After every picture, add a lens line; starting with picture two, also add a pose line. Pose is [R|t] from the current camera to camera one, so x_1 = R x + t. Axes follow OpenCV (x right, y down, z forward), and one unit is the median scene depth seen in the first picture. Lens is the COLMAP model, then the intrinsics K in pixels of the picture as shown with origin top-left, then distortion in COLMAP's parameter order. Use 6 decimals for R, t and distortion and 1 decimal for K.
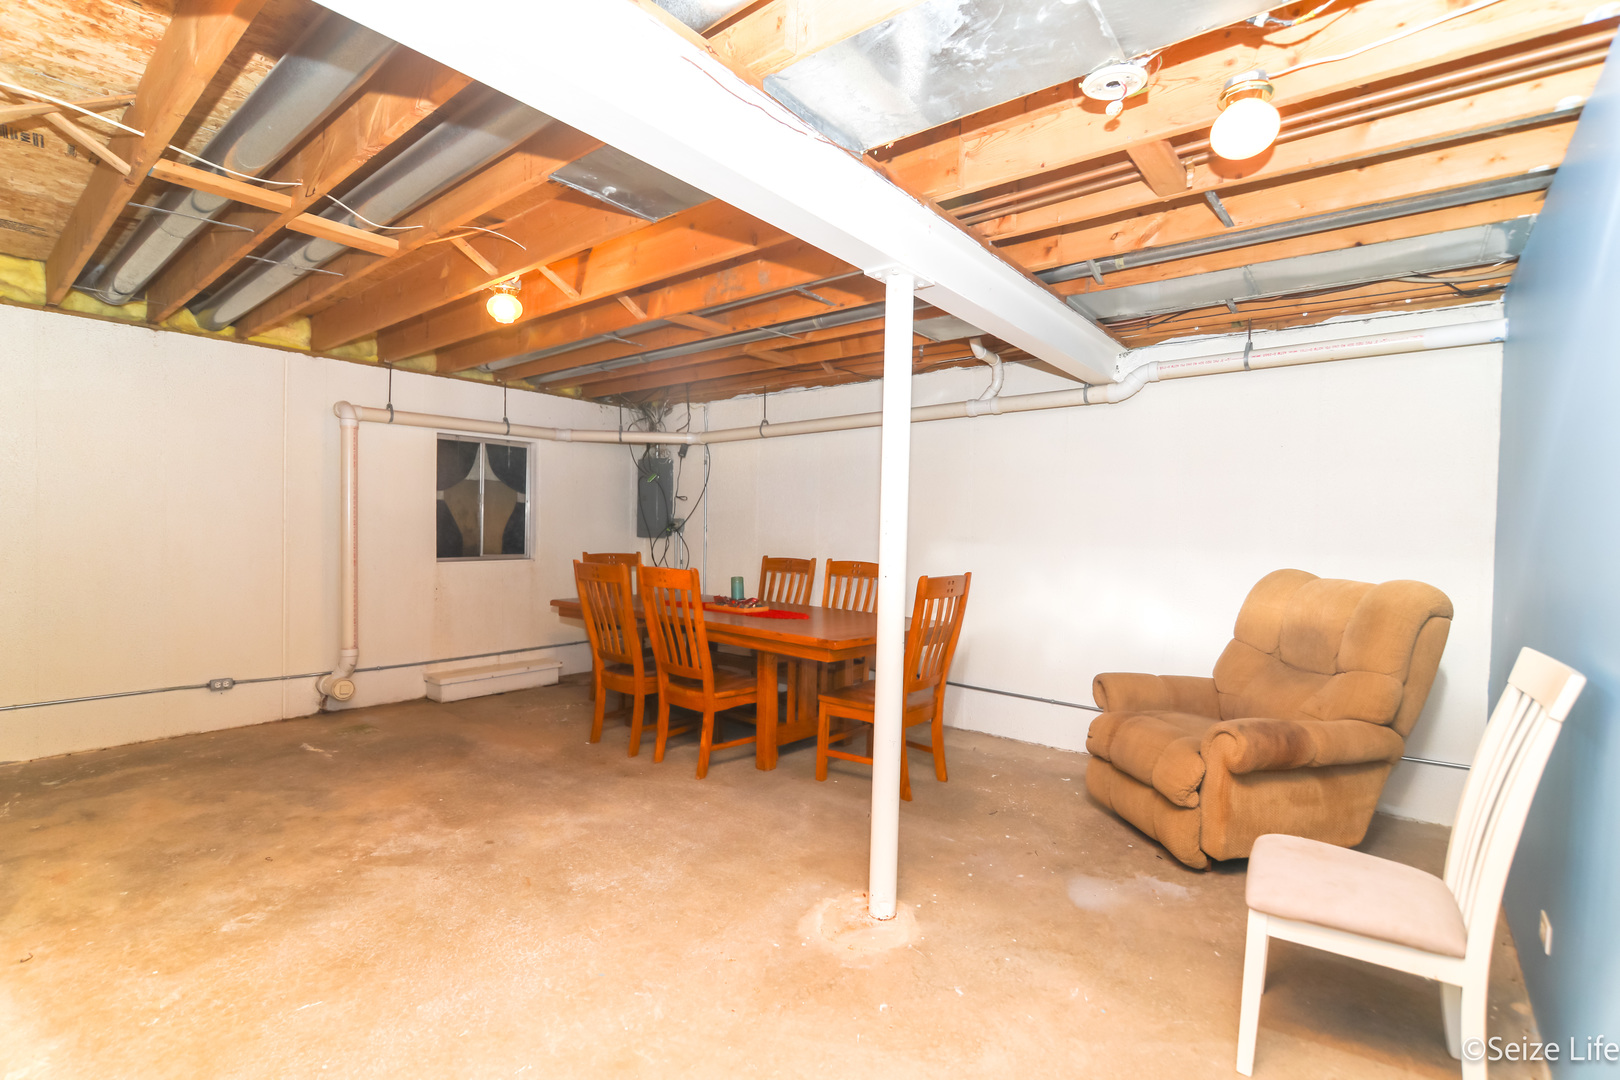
lens RADIAL K [[746.1, 0, 800.8], [0, 746.1, 542.5], [0, 0, 1]] dist [-0.019708, 0.000654]
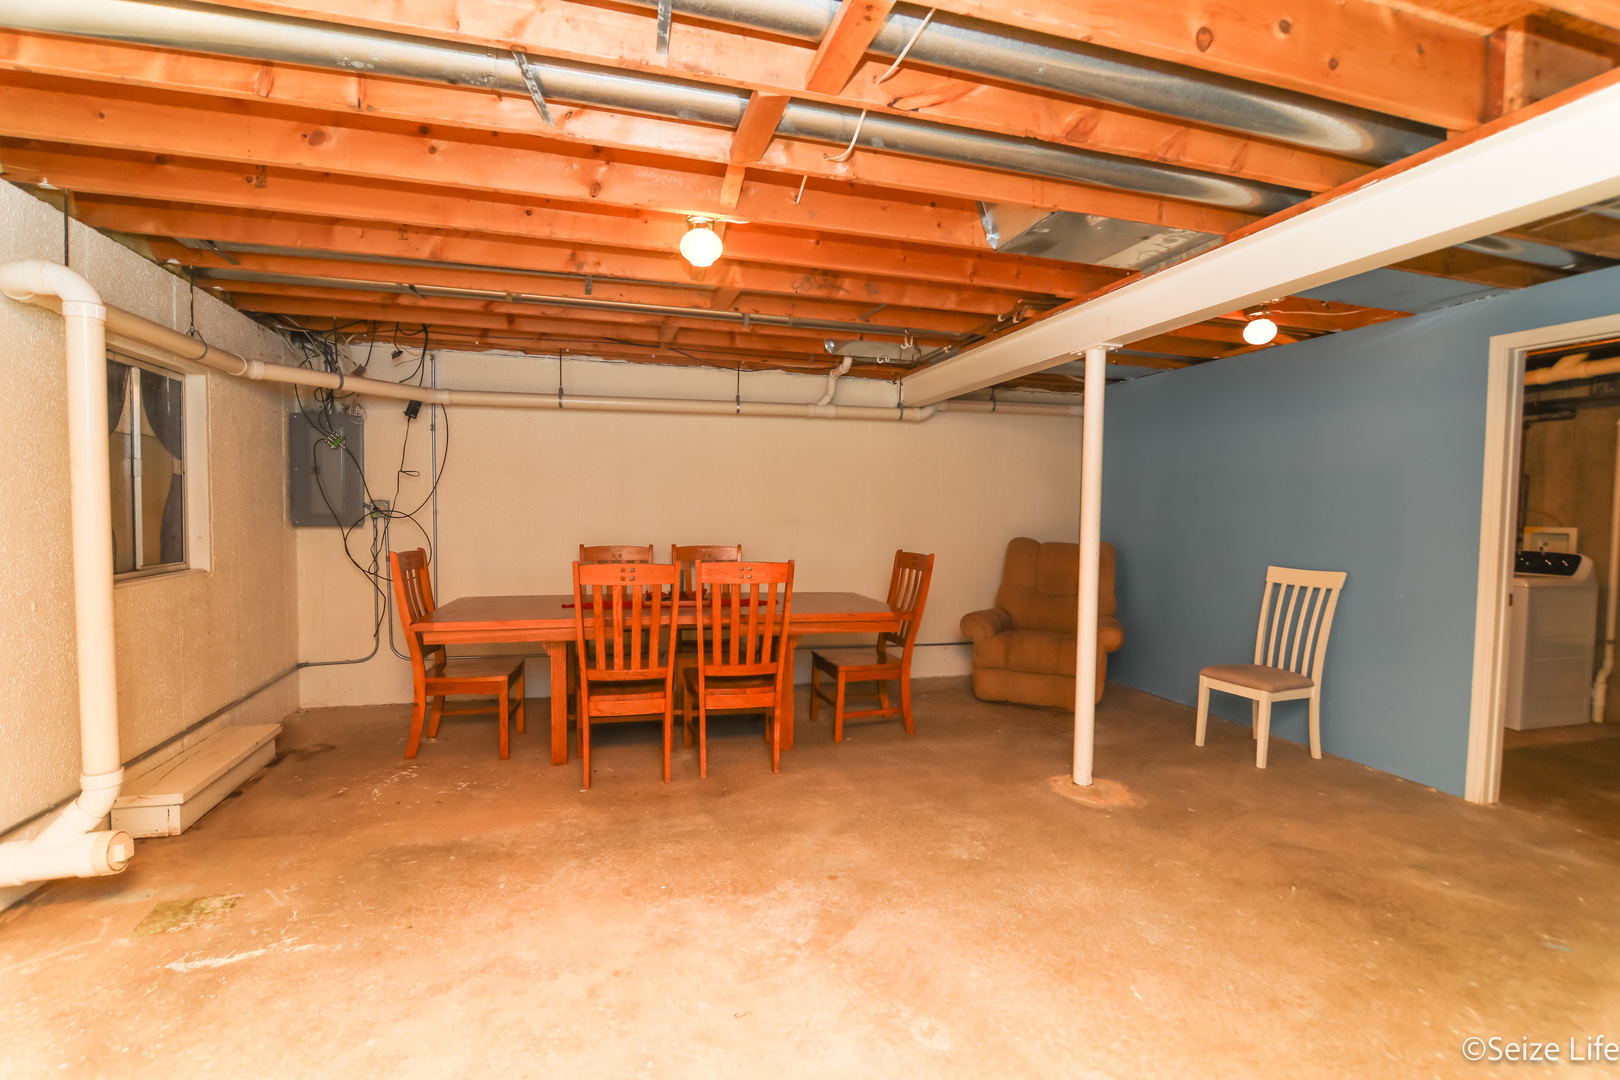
lens RADIAL K [[746.1, 0, 800.8], [0, 746.1, 542.5], [0, 0, 1]] dist [-0.019708, 0.000654]
pose [[0.567438, -0.047177, 0.822063, -0.987284], [0.012640, 0.998739, 0.048591, -0.038236], [-0.823319, -0.017182, 0.567319, 0.448886]]
